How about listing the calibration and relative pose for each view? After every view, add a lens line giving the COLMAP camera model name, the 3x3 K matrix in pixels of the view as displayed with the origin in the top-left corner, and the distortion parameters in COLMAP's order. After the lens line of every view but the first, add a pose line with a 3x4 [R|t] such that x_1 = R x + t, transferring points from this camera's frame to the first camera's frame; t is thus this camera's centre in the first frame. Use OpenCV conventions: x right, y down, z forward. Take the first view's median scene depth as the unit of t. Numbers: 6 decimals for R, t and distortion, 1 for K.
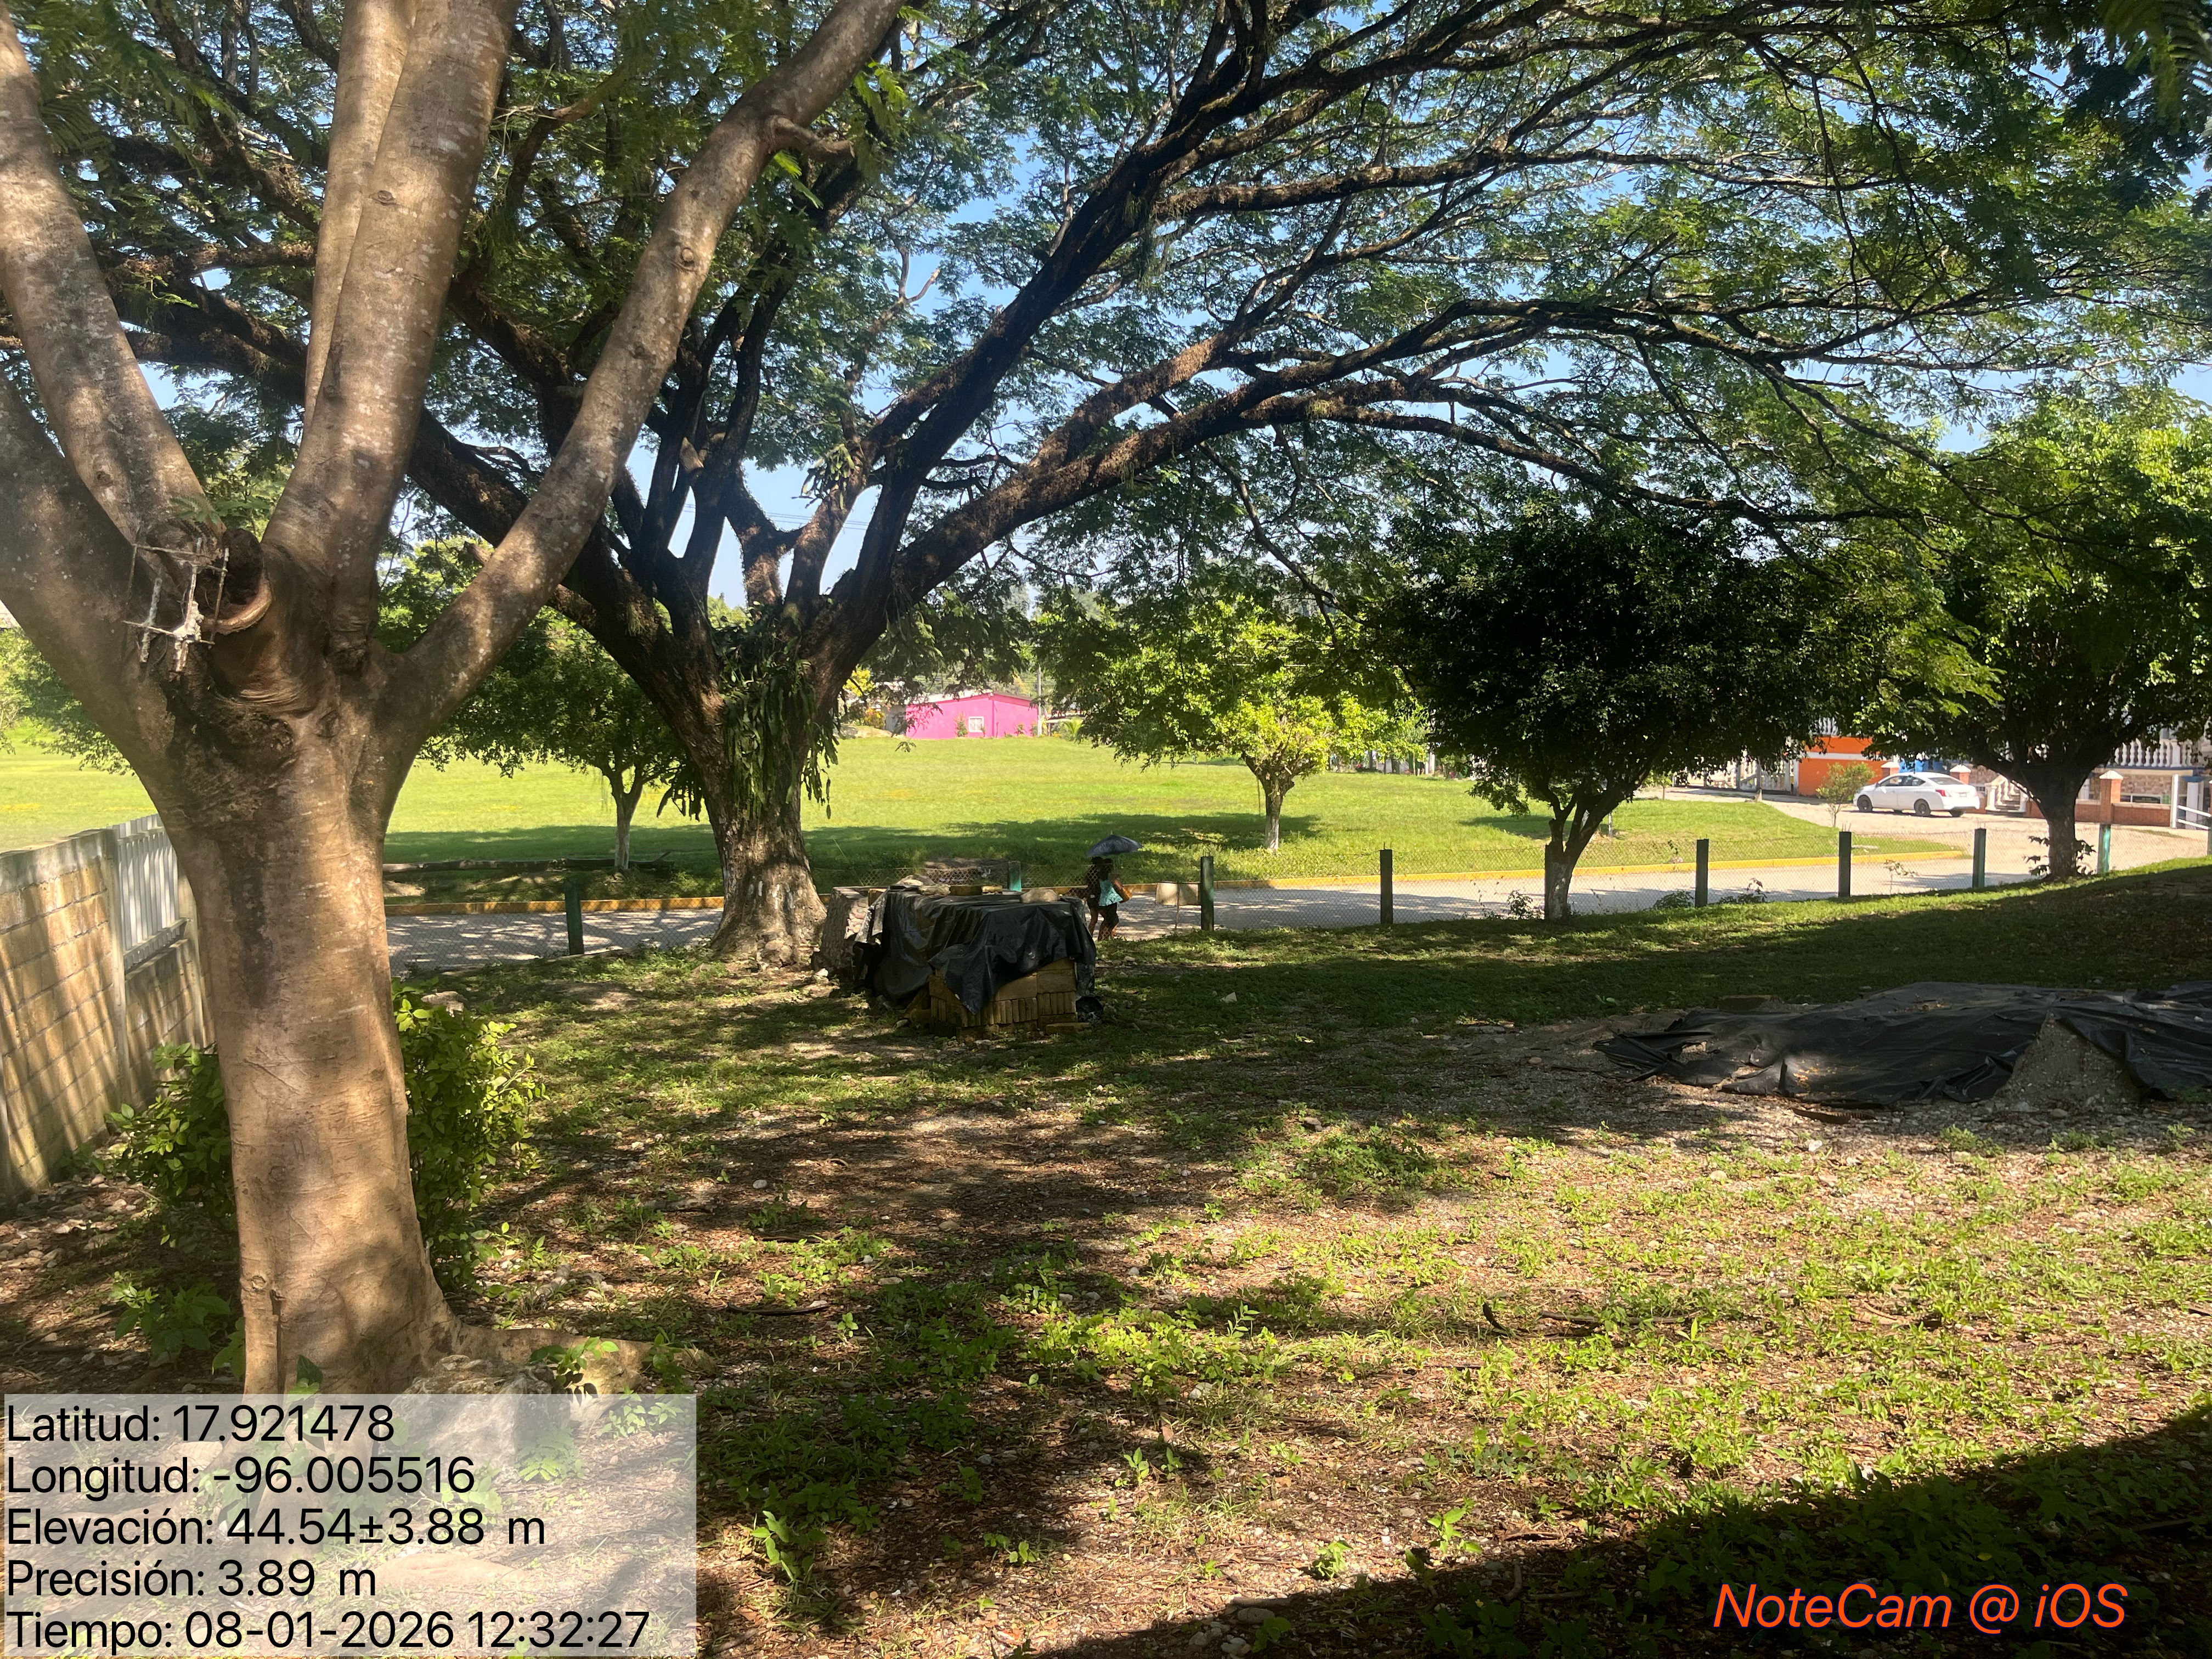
lens RADIAL K [[1681.8, 0, 1092.7], [0, 1681.8, 841.7], [0, 0, 1]] dist [0.084633, -0.108240]
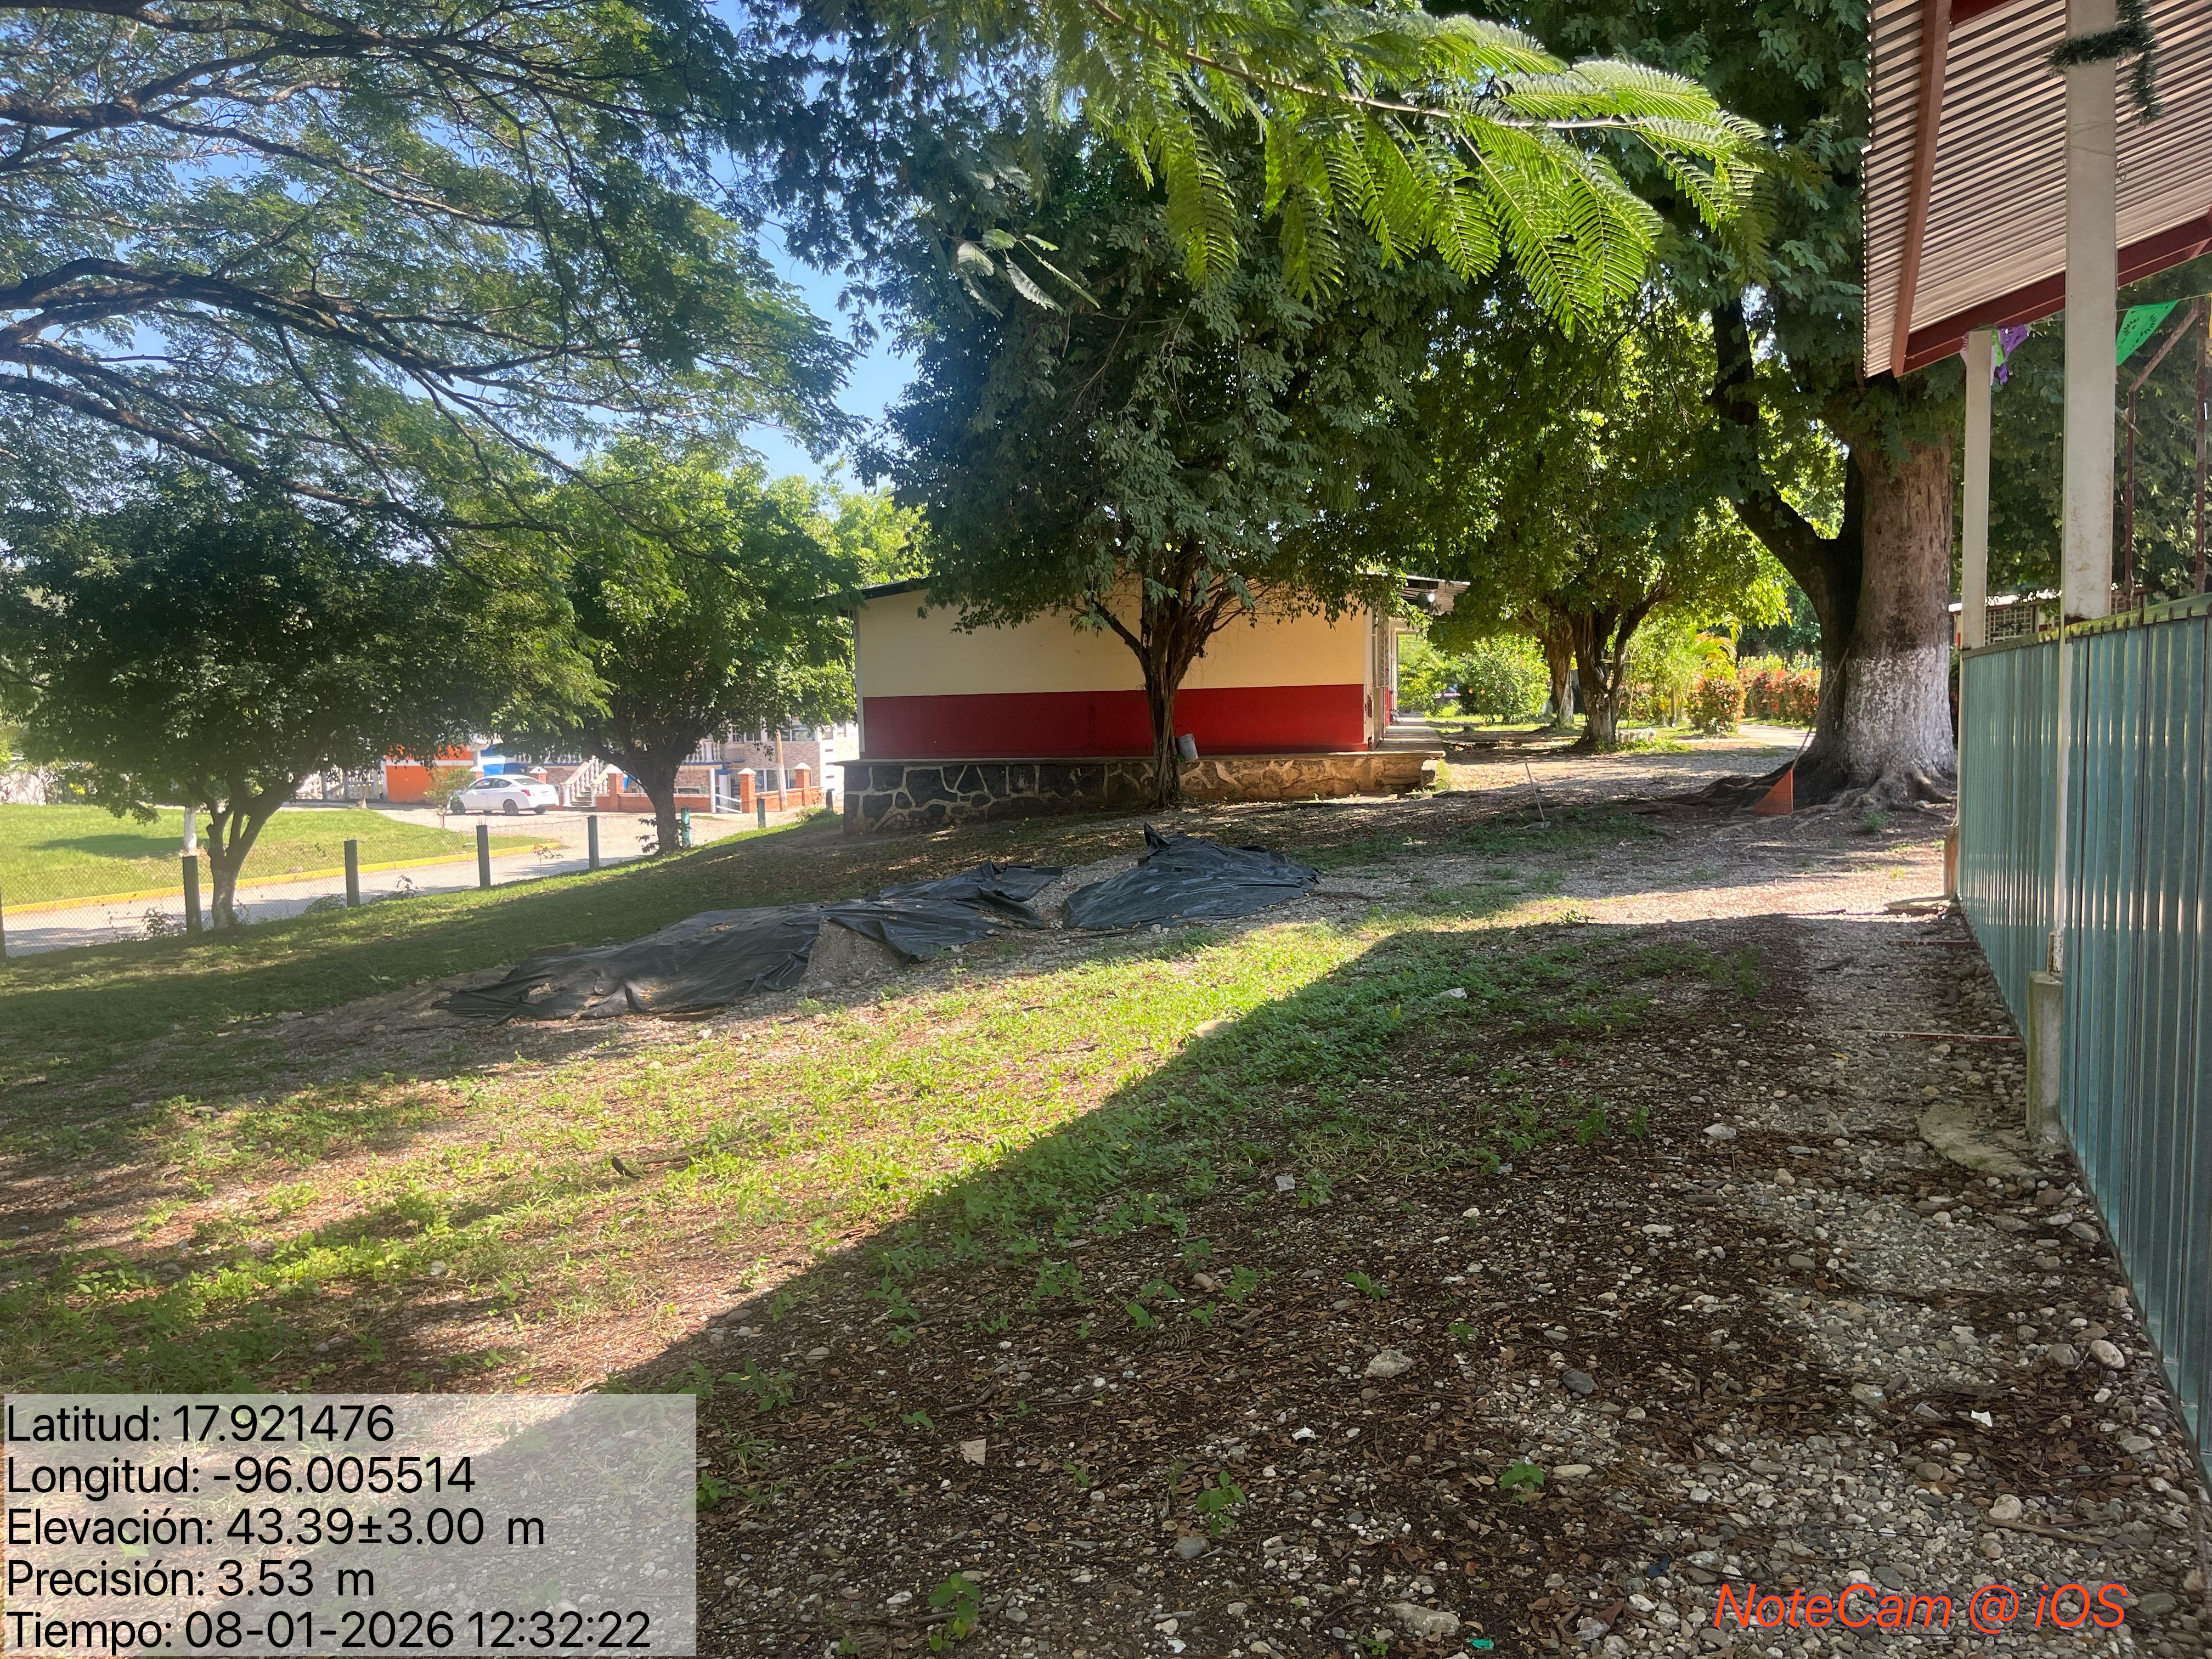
lens RADIAL K [[1681.8, 0, 1106.6], [0, 1681.8, 826.5], [0, 0, 1]] dist [0.084633, -0.108240]
pose [[0.683490, -0.059042, 0.727568, -0.069540], [0.072091, 0.997311, 0.013208, 0.010242], [-0.726391, 0.043424, 0.685908, -0.009586]]
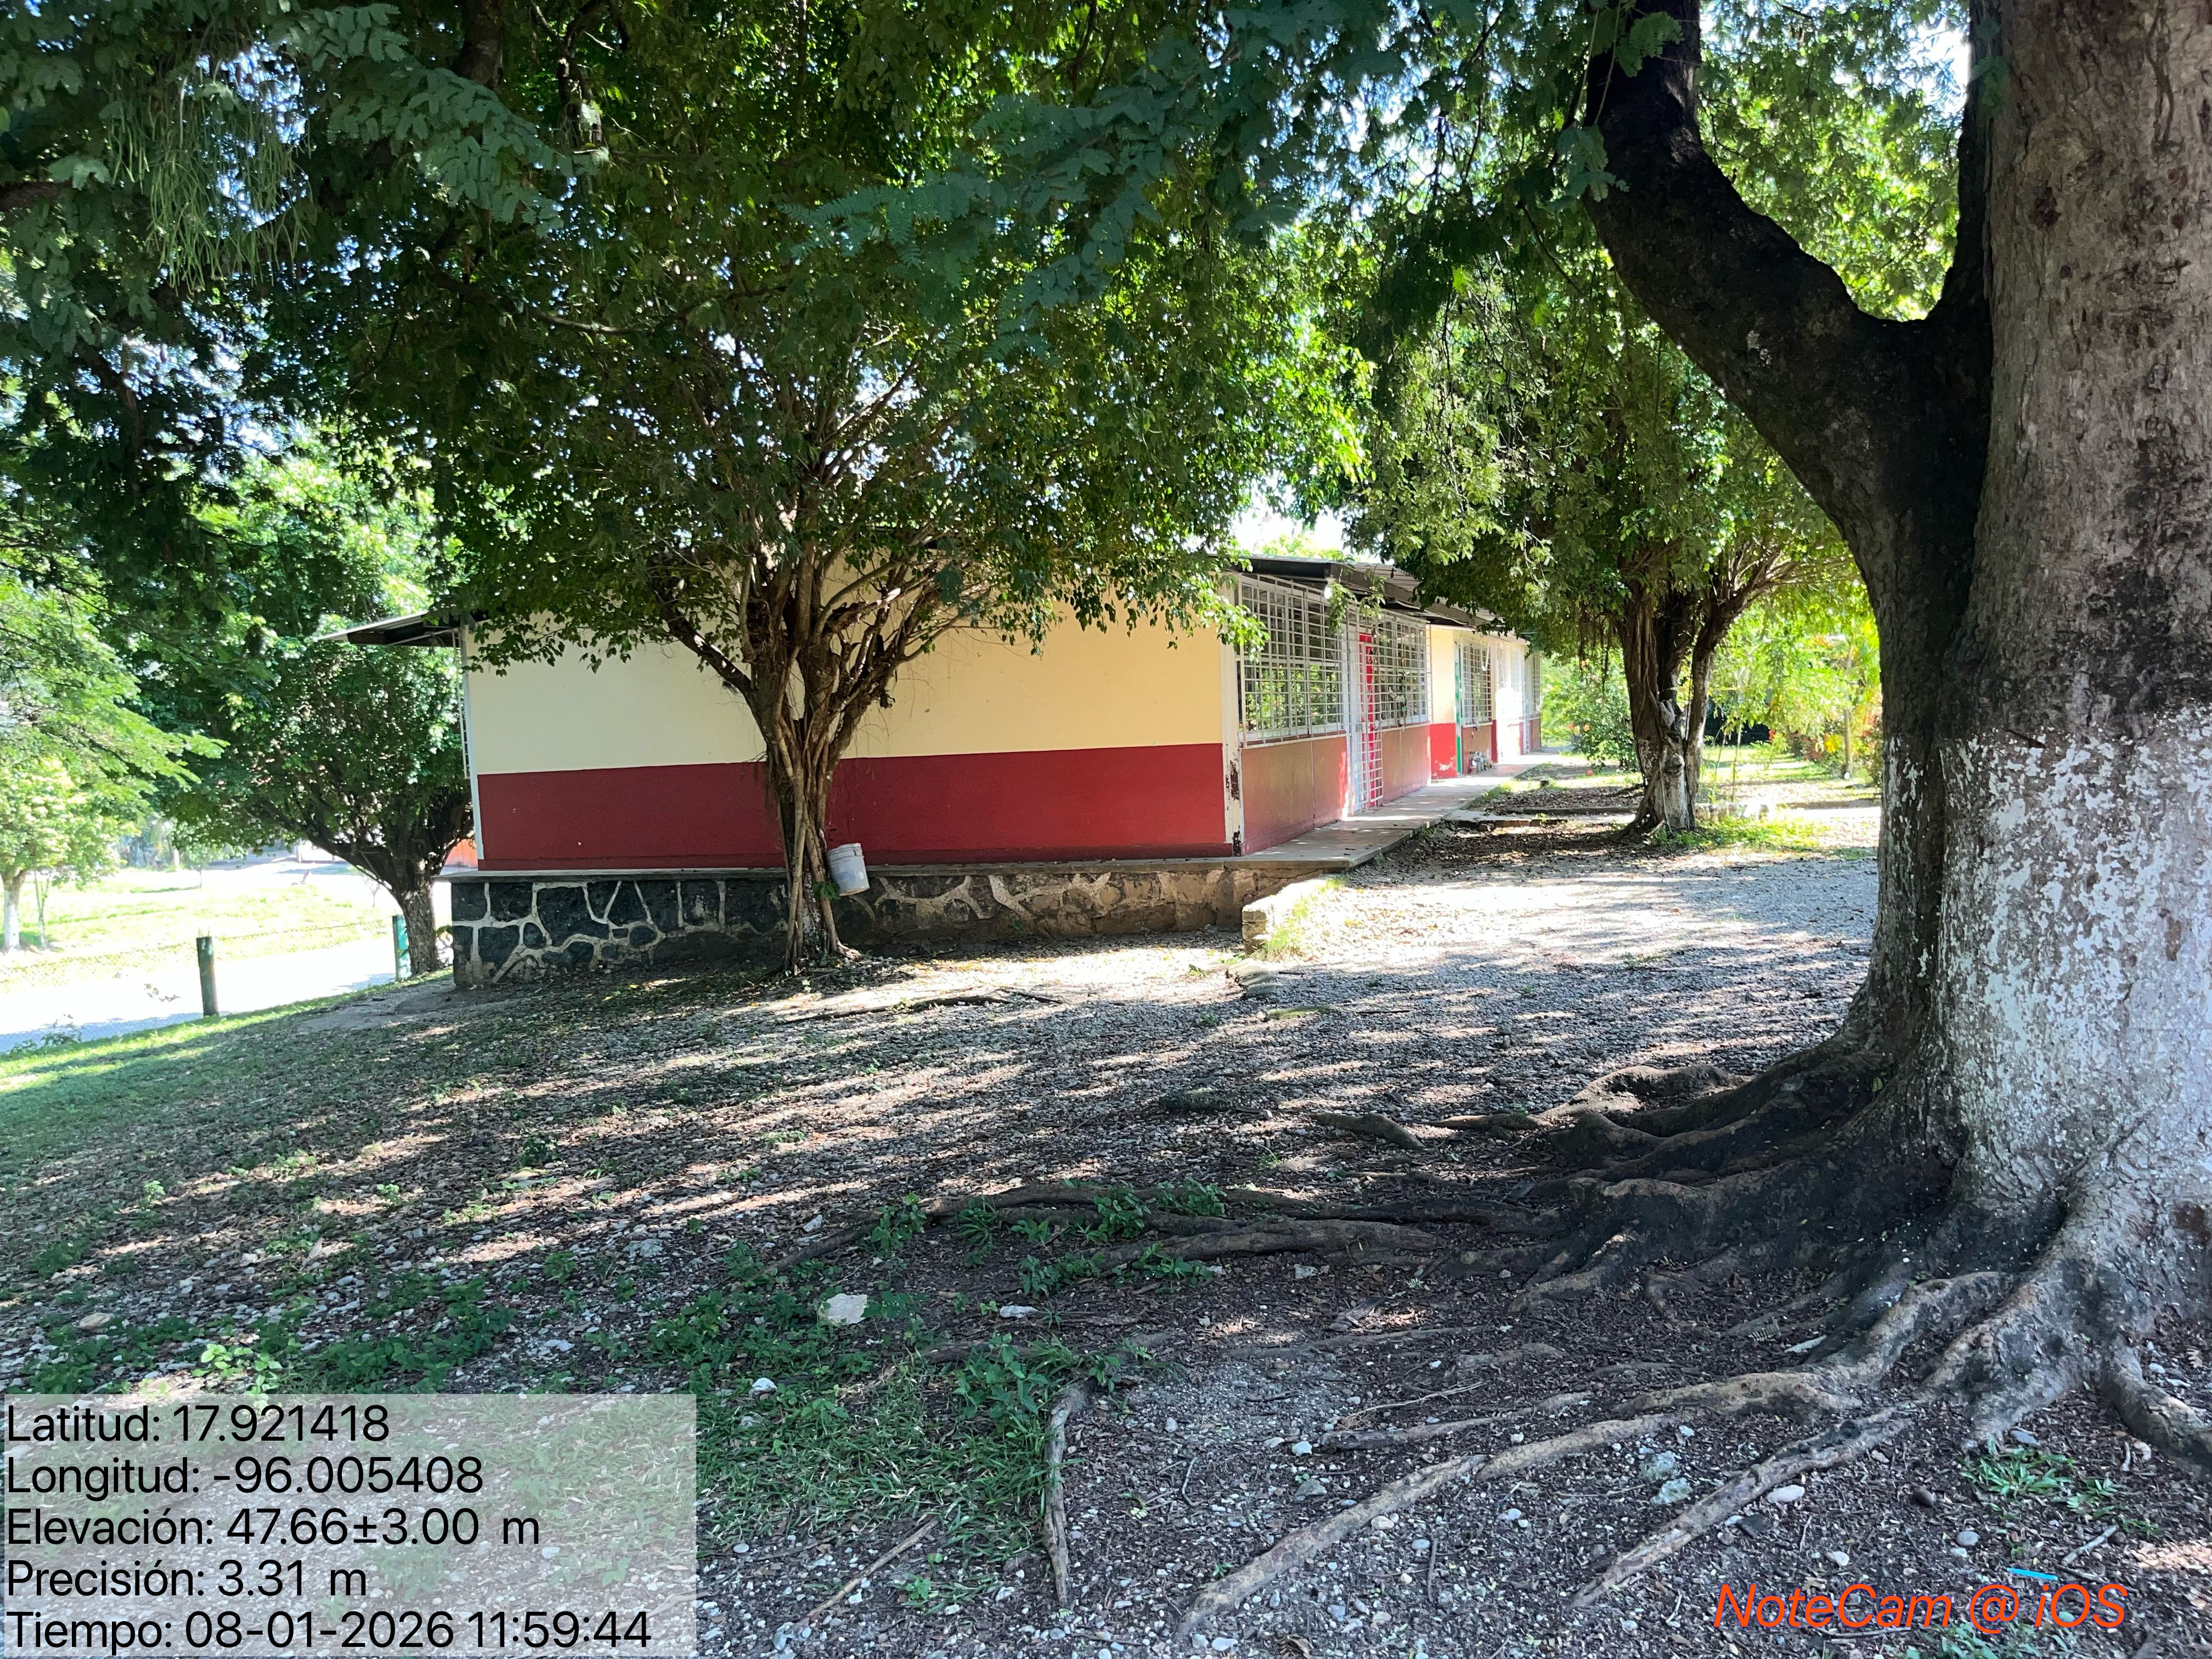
lens RADIAL K [[1681.8, 0, 1124.7], [0, 1681.8, 851.5], [0, 0, 1]] dist [0.084633, -0.108240]
pose [[0.776769, -0.068141, 0.626088, 0.348386], [0.084245, 0.996437, 0.003928, -0.015956], [-0.624125, 0.049694, 0.779742, 0.121096]]
